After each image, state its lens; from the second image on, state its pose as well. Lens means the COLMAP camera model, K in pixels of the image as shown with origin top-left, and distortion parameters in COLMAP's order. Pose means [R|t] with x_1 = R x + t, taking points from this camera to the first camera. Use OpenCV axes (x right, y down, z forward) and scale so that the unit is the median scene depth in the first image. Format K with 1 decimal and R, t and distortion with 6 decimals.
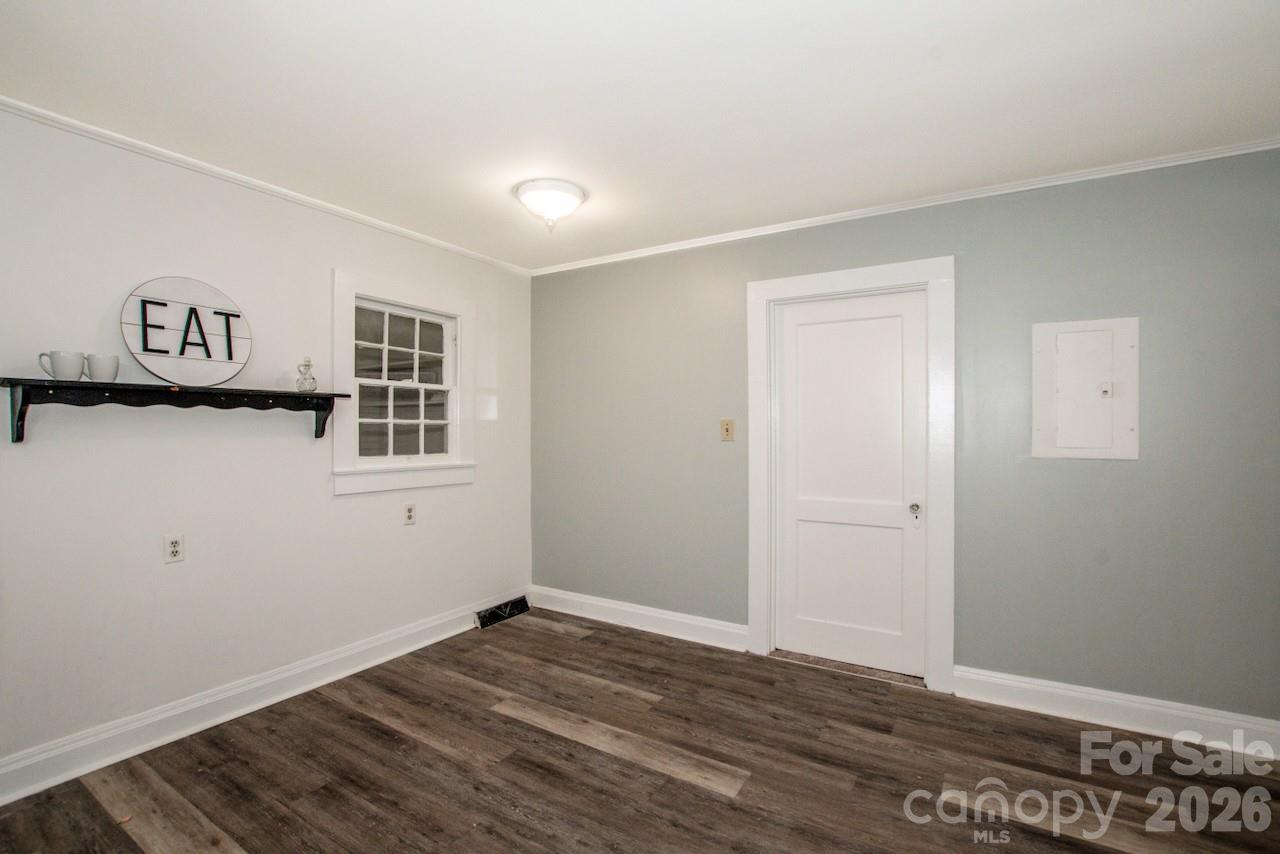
lens RADIAL K [[577.7, 0, 629.4], [0, 577.7, 435.7], [0, 0, 1]] dist [-0.033596, 0.000841]
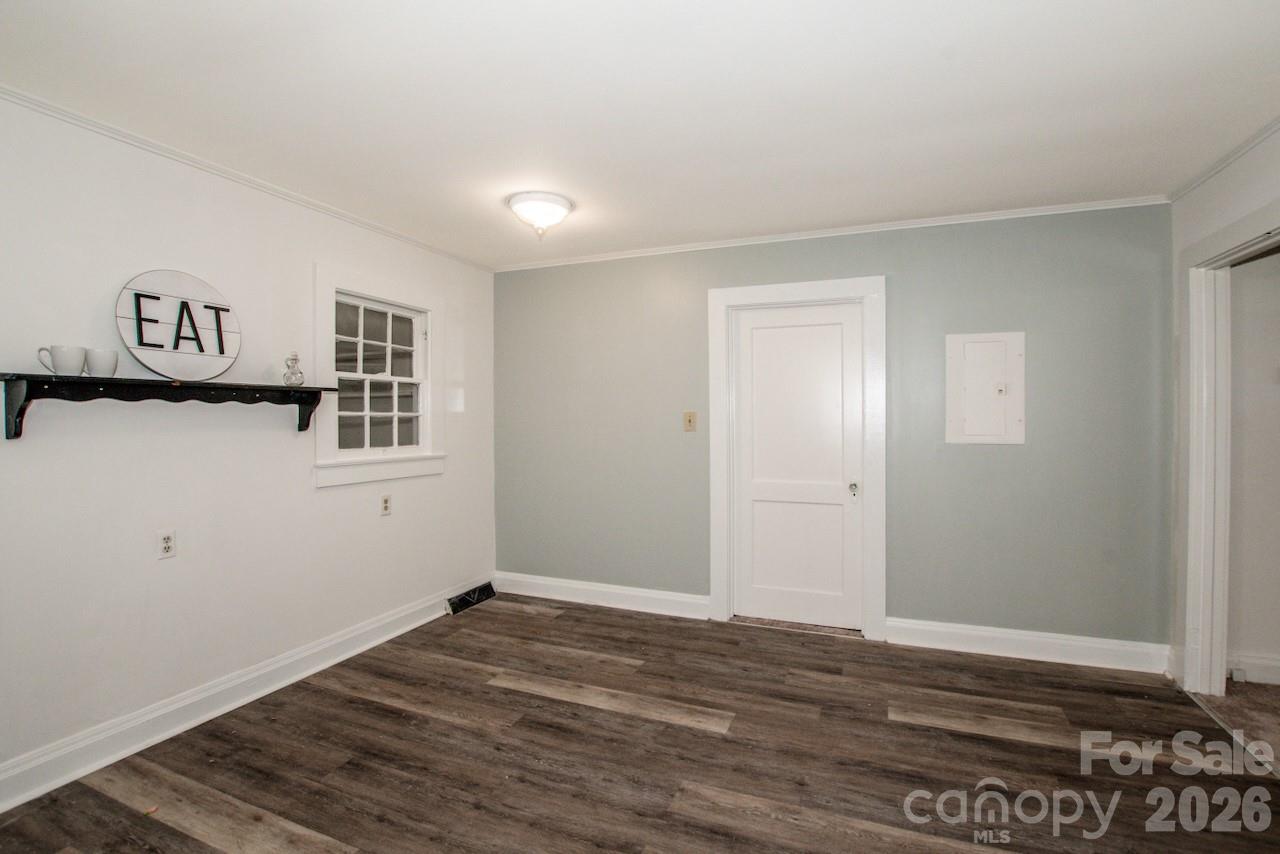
lens RADIAL K [[582.7, 0, 640.0], [0, 582.7, 427.0], [0, 0, 1]] dist [-0.033674, 0.000324]
pose [[0.986072, -0.006021, 0.166212, -0.144499], [0.005158, 0.999971, 0.005622, -0.007147], [-0.166241, -0.004686, 0.986074, -0.115702]]
